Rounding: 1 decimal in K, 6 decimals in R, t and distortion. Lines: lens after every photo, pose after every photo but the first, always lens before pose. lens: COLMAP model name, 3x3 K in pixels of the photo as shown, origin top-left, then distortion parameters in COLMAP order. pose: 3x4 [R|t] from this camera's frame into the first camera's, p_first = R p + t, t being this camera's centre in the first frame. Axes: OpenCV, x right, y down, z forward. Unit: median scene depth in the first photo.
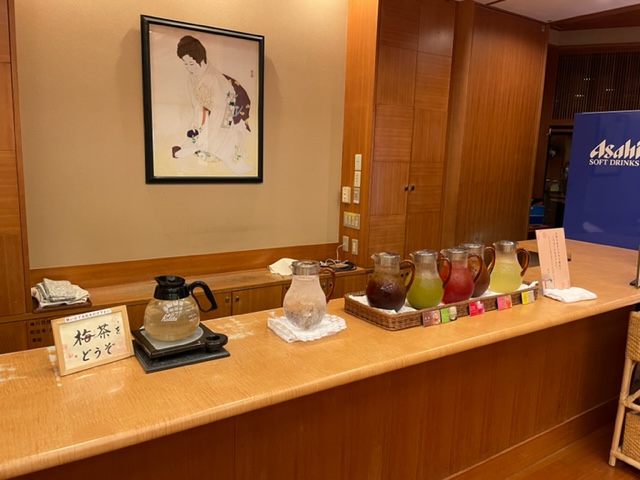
lens RADIAL K [[480.9, 0, 320.2], [0, 480.9, 240.0], [0, 0, 1]] dist [0.057476, -0.093347]
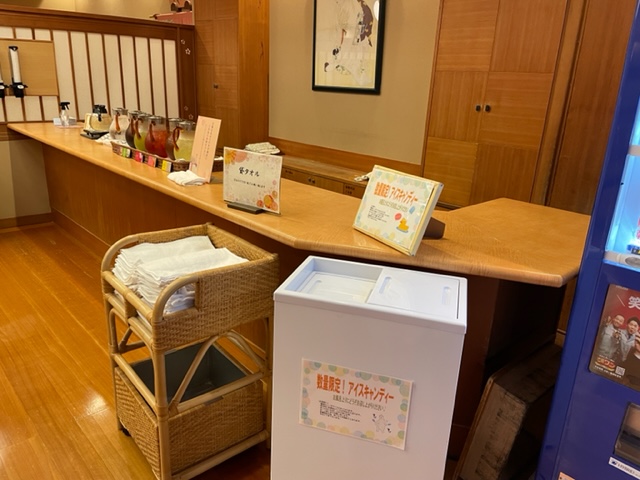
lens RADIAL K [[480.9, 0, 319.8], [0, 480.9, 238.9], [0, 0, 1]] dist [0.057476, -0.093347]
pose [[0.170990, 0.288634, -0.942047, 1.050605], [-0.205820, 0.945498, 0.252333, -0.060720], [0.963535, 0.150746, 0.221077, 0.711218]]
